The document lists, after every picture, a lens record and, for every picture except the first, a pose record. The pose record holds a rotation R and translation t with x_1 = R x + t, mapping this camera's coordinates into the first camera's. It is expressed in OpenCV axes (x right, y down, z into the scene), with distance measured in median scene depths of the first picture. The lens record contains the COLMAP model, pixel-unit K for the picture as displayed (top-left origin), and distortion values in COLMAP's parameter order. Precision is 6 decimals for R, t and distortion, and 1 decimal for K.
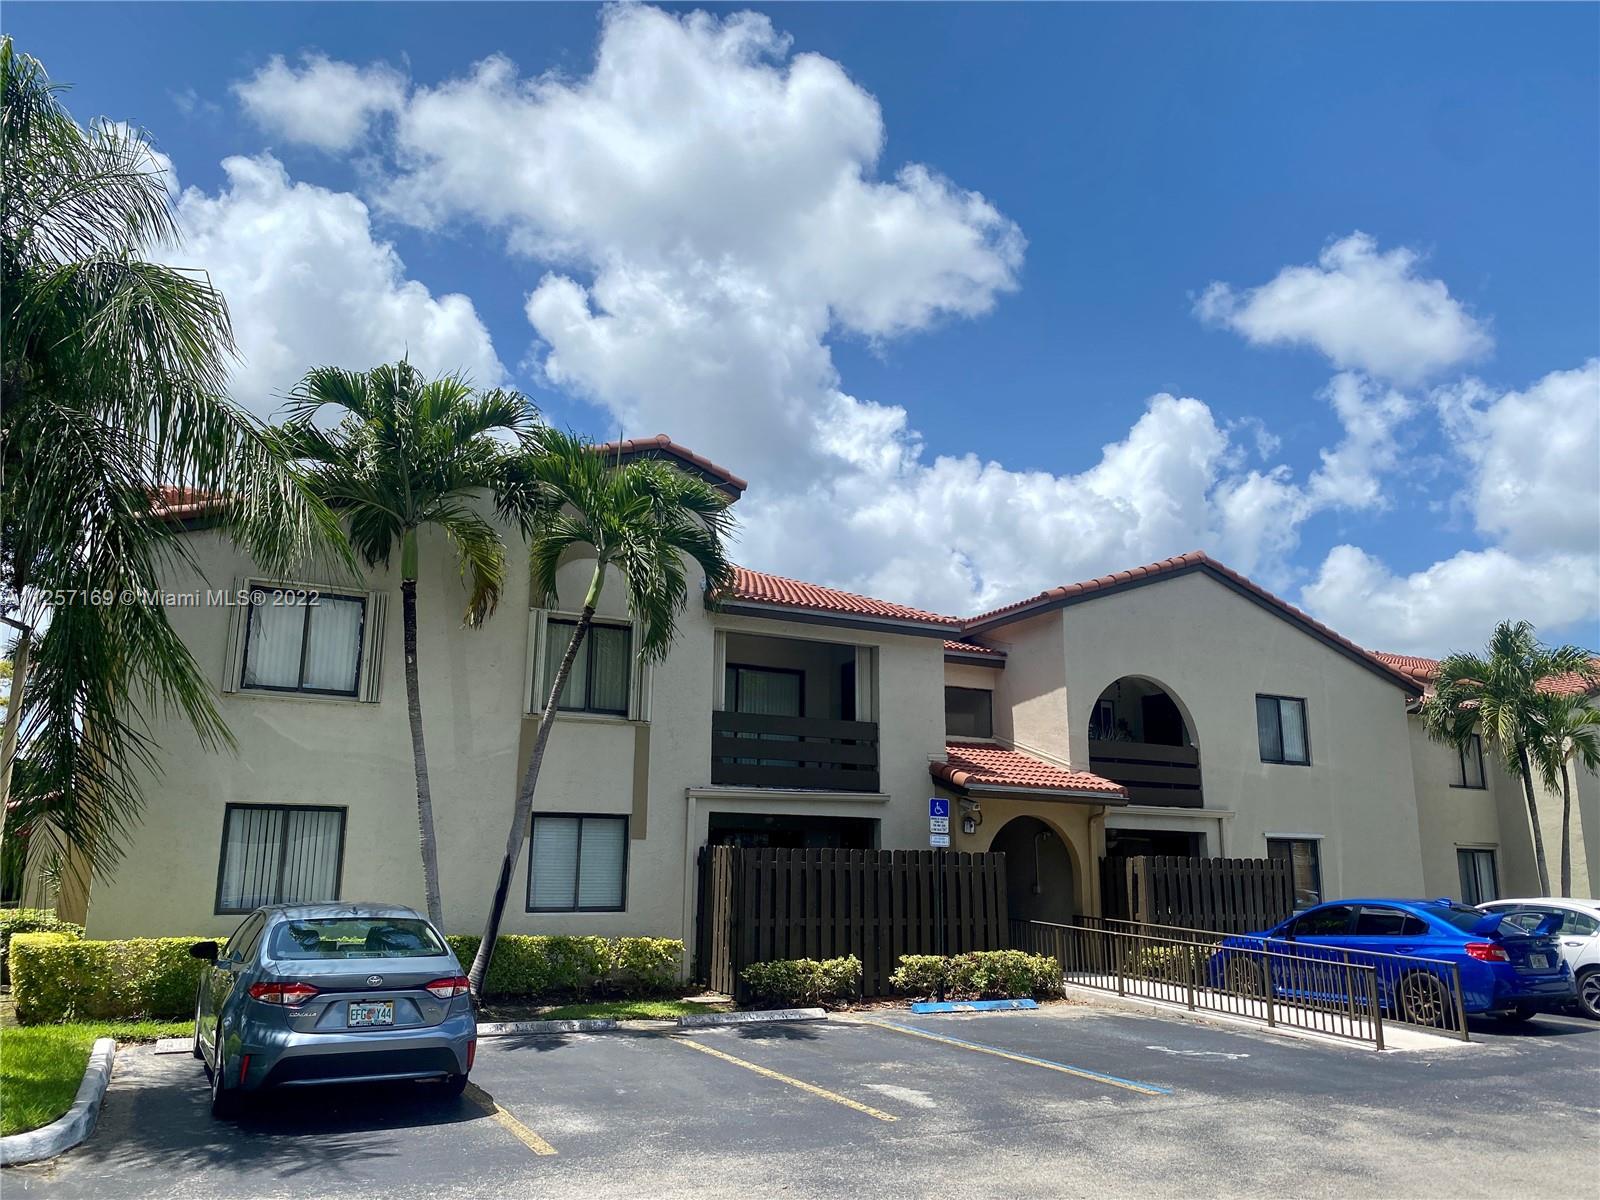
lens RADIAL K [[1264.2, 0, 798.6], [0, 1264.2, 600.1], [0, 0, 1]] dist [0.040277, 0.001698]
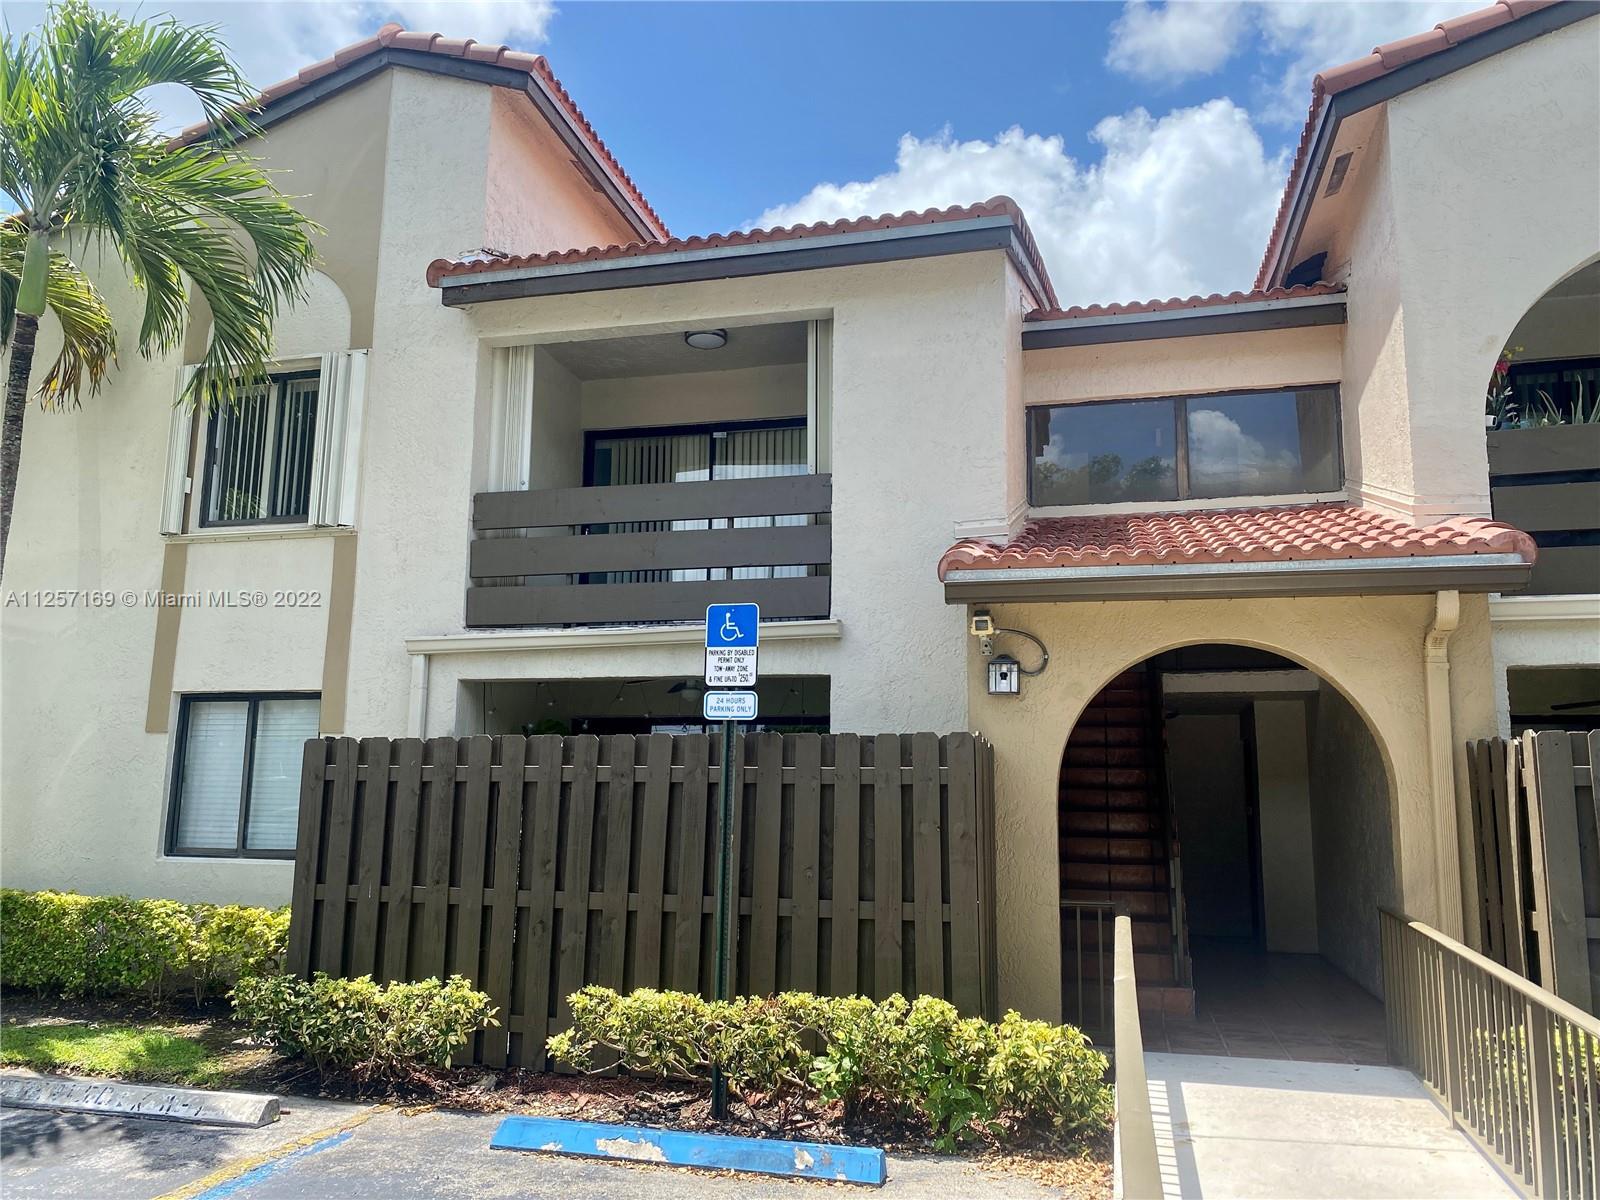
lens RADIAL K [[1264.2, 0, 799.6], [0, 1264.2, 596.1], [0, 0, 1]] dist [0.040277, 0.001698]
pose [[0.729613, -0.114581, -0.674193, 0.403424], [0.141950, 0.989766, -0.014595, 0.165197], [0.668966, -0.085053, 0.738411, 0.725248]]
